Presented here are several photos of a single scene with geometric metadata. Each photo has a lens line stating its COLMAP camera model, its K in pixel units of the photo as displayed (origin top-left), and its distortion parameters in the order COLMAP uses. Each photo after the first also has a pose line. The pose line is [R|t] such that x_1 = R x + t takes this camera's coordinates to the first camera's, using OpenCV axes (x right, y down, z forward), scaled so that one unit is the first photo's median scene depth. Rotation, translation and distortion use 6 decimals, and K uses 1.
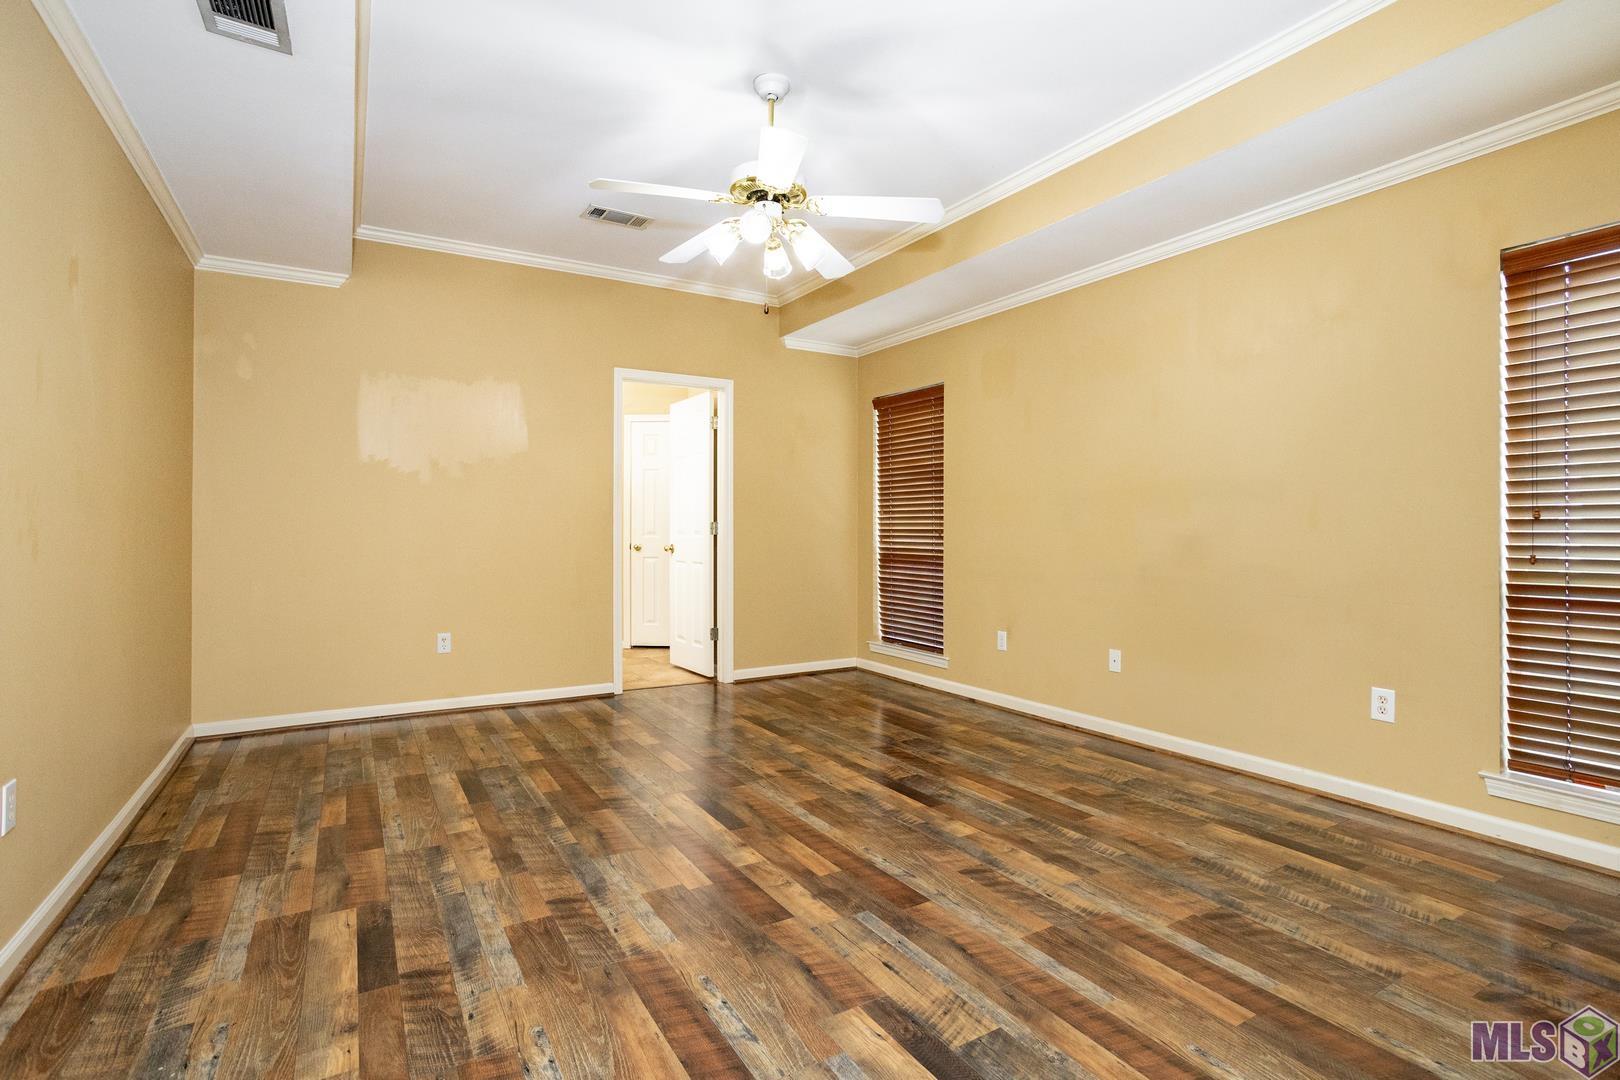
lens RADIAL K [[787.2, 0, 821.6], [0, 787.2, 533.6], [0, 0, 1]] dist [-0.038038, 0.021260]
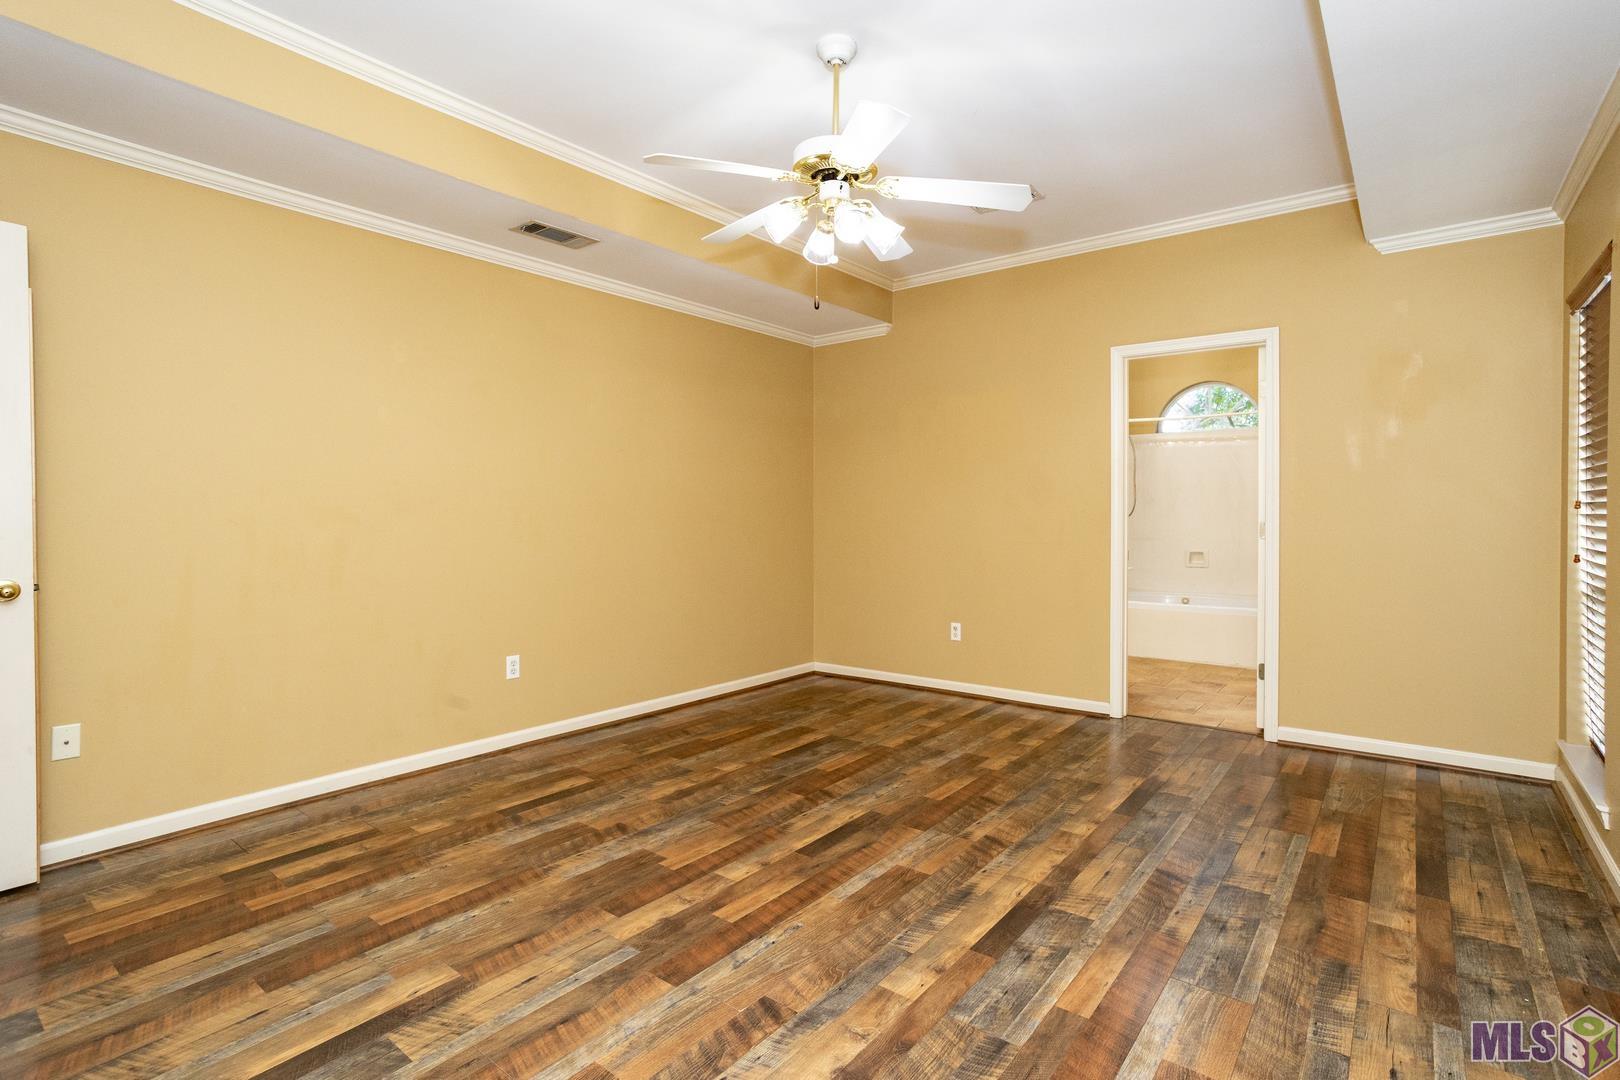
lens RADIAL K [[787.2, 0, 807.6], [0, 787.2, 530.2], [0, 0, 1]] dist [-0.038038, 0.021260]
pose [[0.329000, 0.010827, -0.944268, 0.834032], [0.003180, 0.999916, 0.012573, -0.030478], [0.944324, -0.007139, 0.328938, 0.732913]]
